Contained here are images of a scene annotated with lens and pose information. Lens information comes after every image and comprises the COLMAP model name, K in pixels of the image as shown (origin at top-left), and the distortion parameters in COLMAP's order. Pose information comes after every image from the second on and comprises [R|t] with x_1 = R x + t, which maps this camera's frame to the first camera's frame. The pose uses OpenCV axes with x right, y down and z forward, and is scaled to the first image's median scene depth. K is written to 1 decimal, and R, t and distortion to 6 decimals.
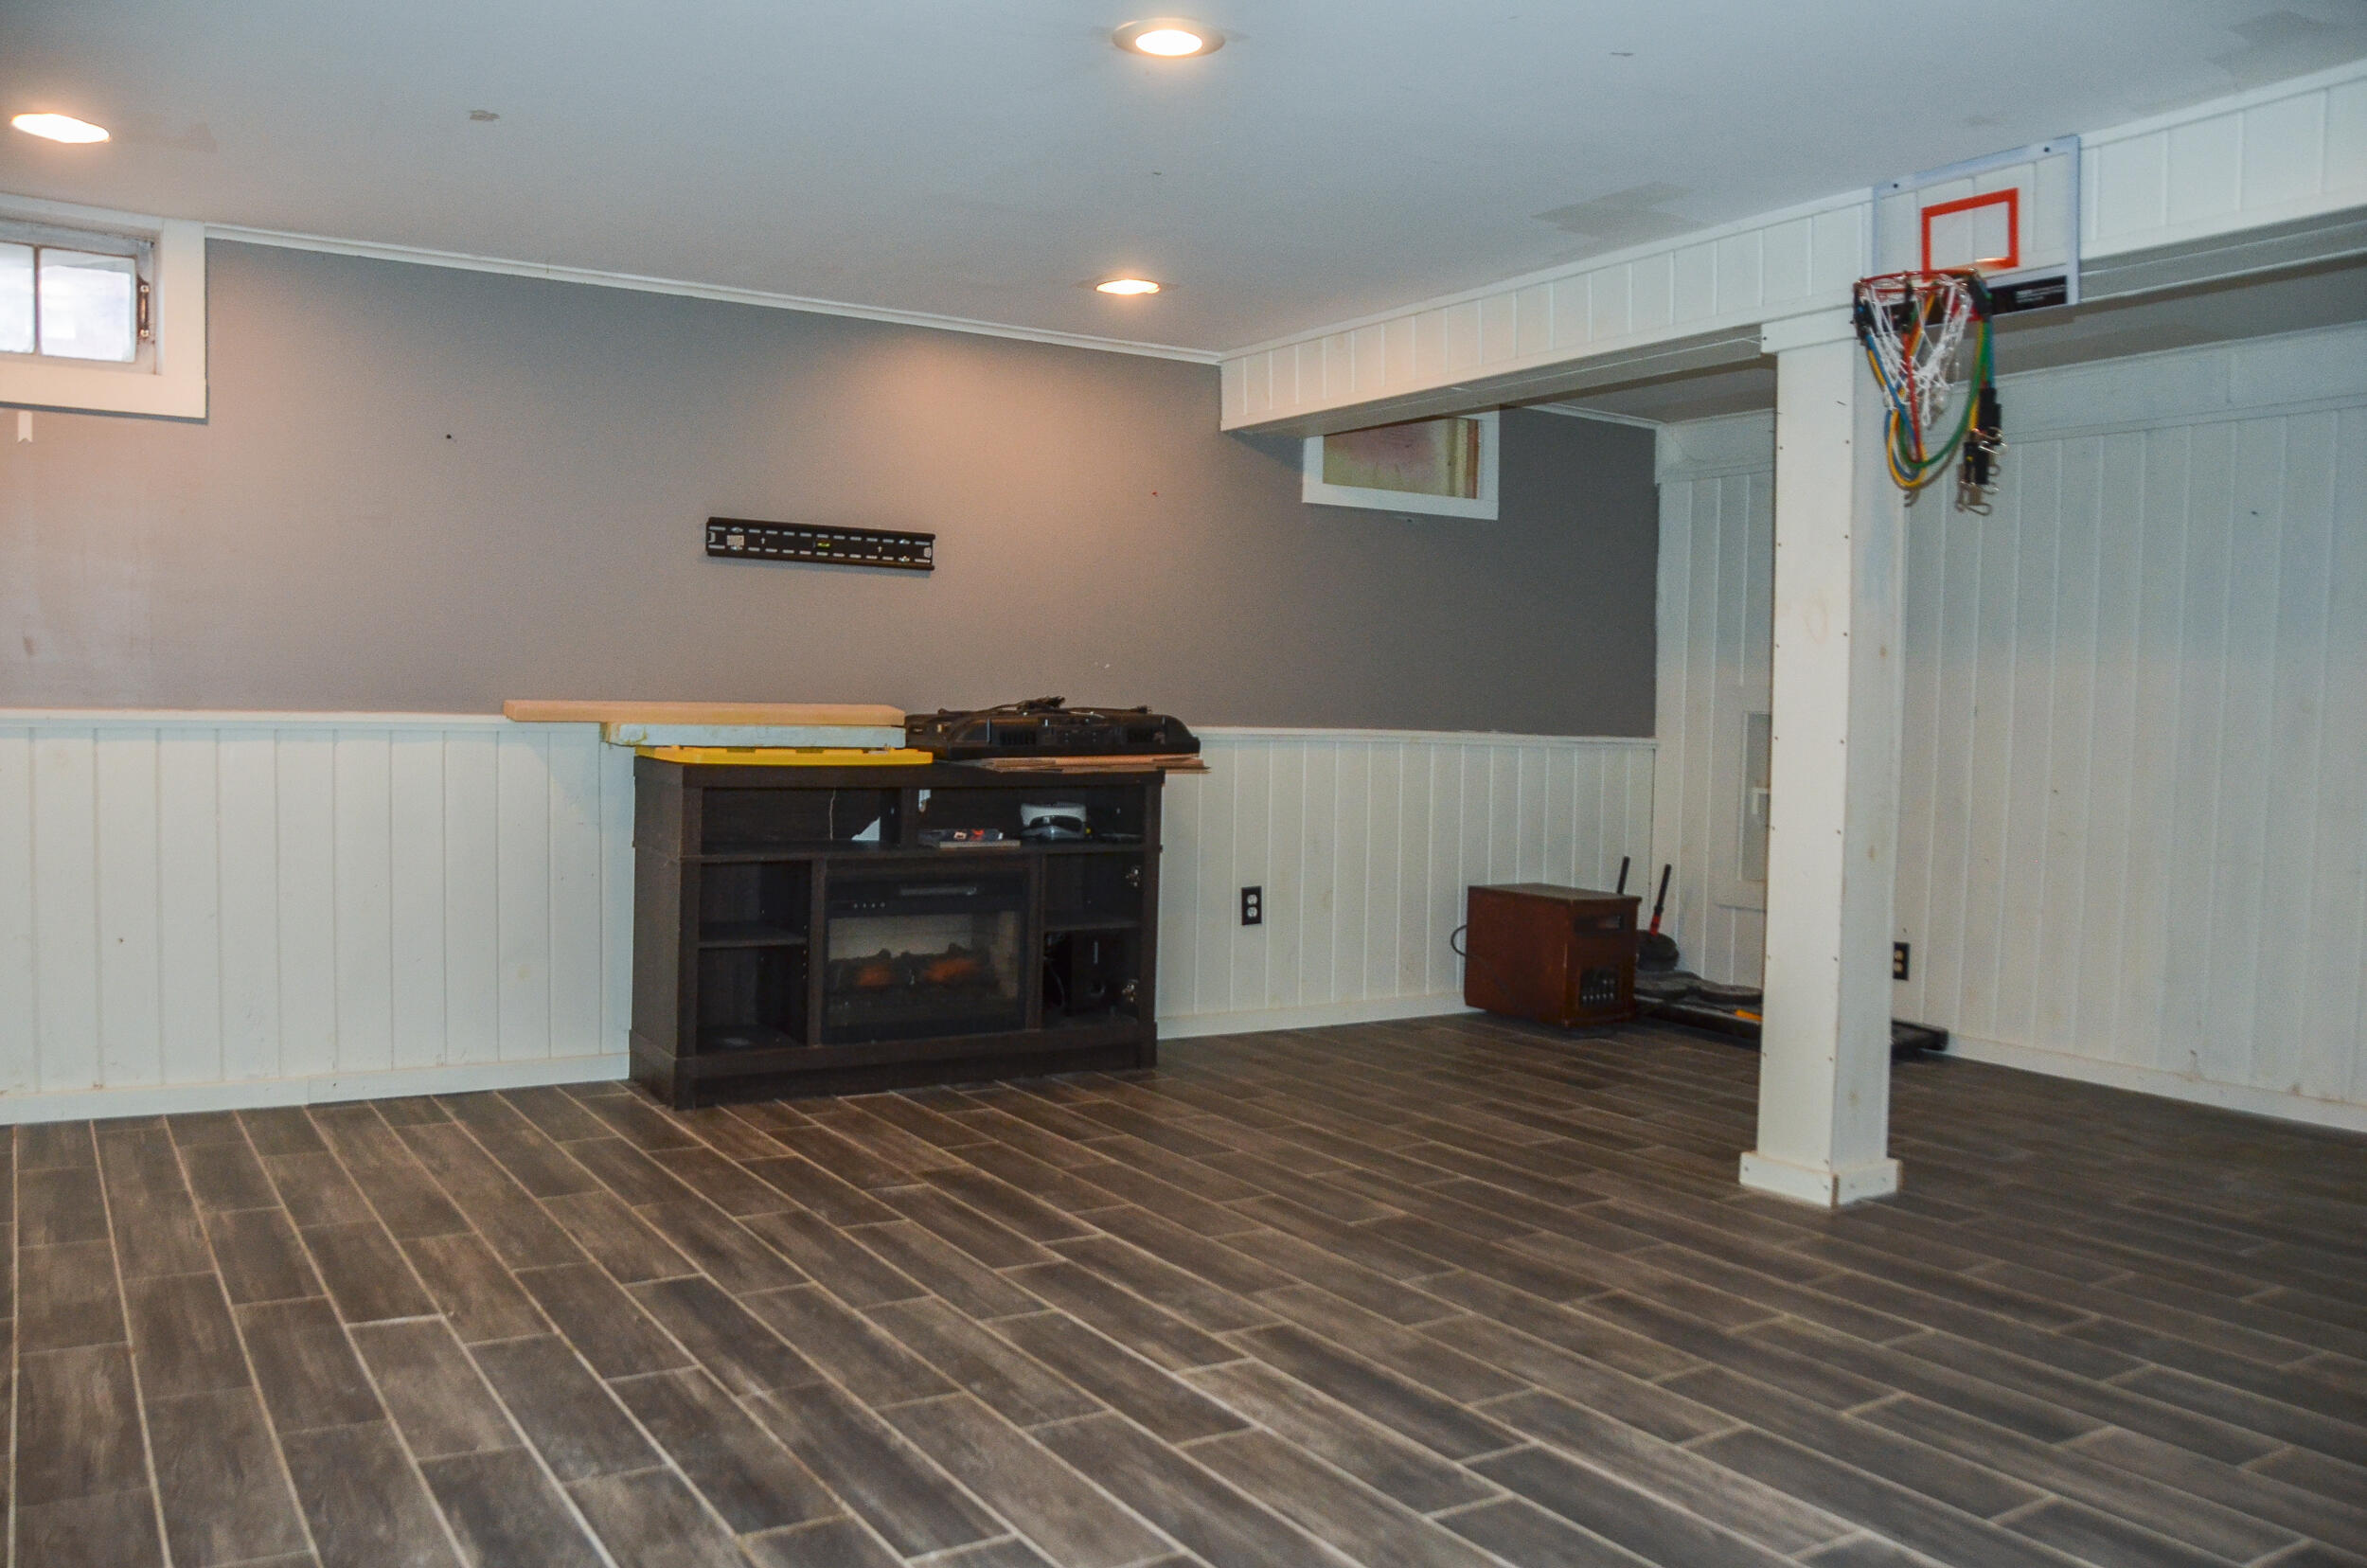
lens RADIAL K [[1843.1, 0, 1141.7], [0, 1843.1, 811.8], [0, 0, 1]] dist [-0.162230, 0.115753]
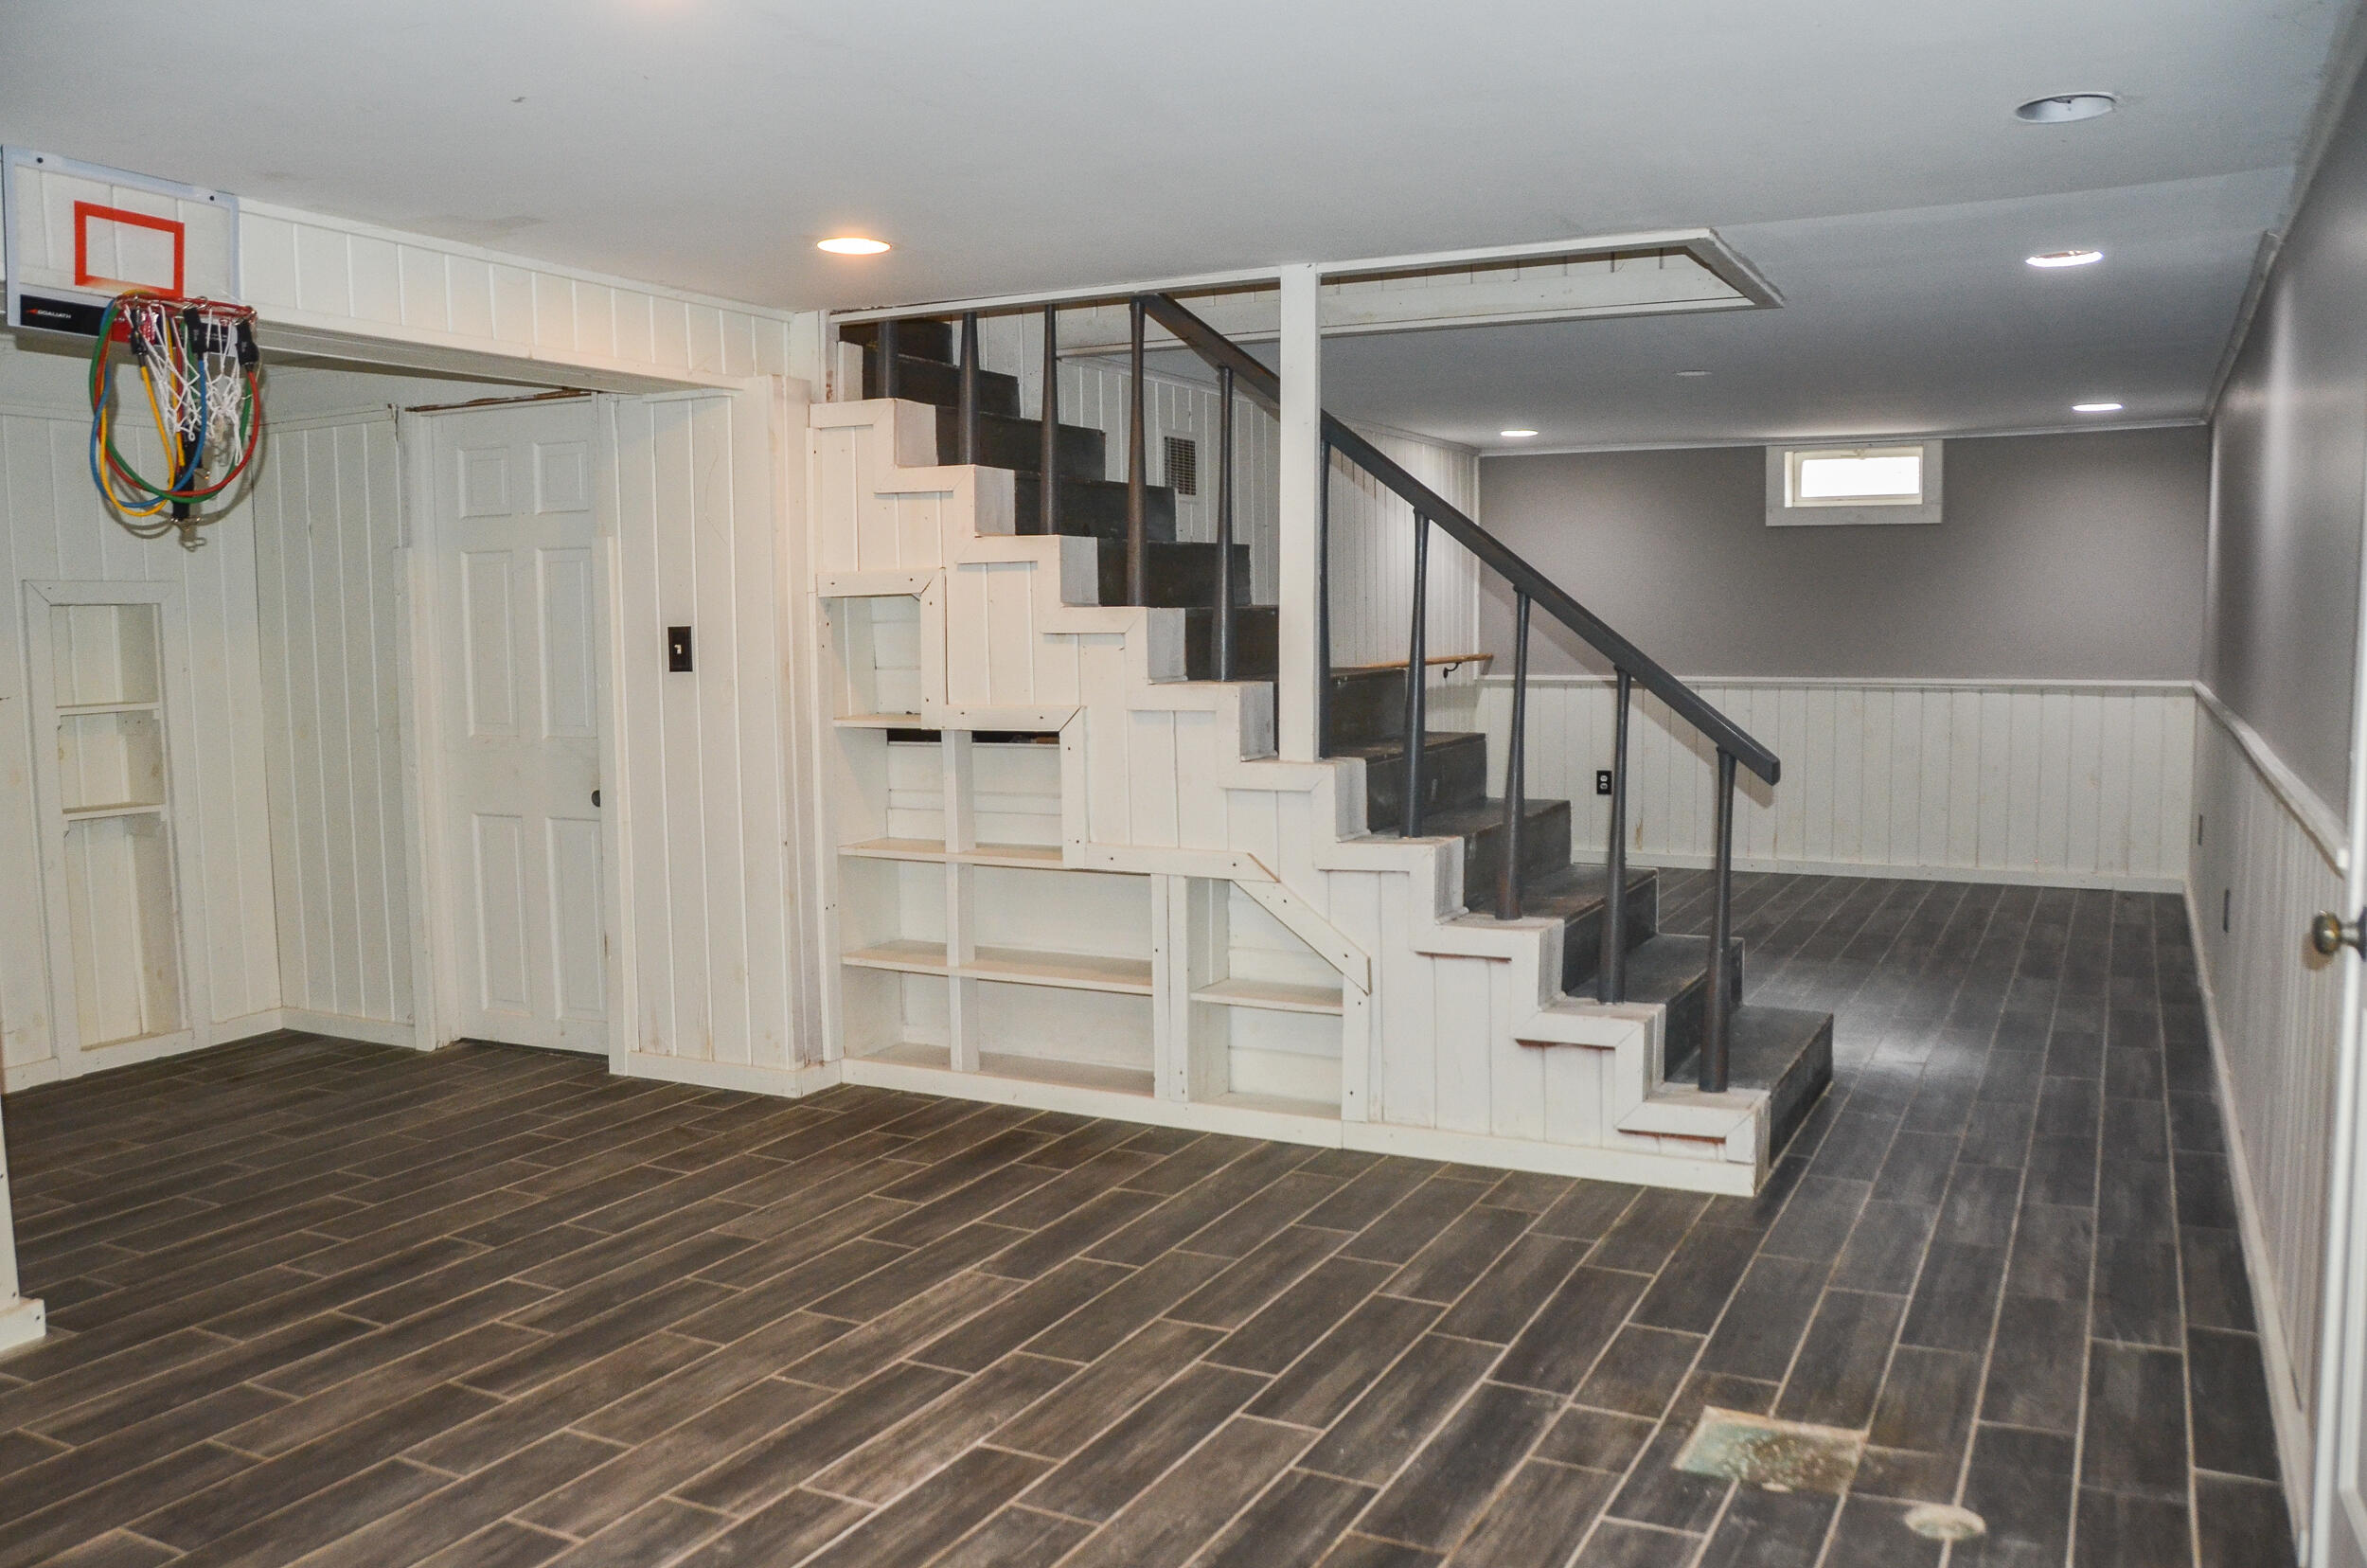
lens RADIAL K [[1843.1, 0, 1184.1], [0, 1843.1, 787.9], [0, 0, 1]] dist [-0.162230, 0.115753]
pose [[-0.506228, -0.092860, 0.857386, -0.848369], [0.051222, 0.989193, 0.137378, -0.184254], [-0.860877, 0.113461, -0.496001, 1.319551]]
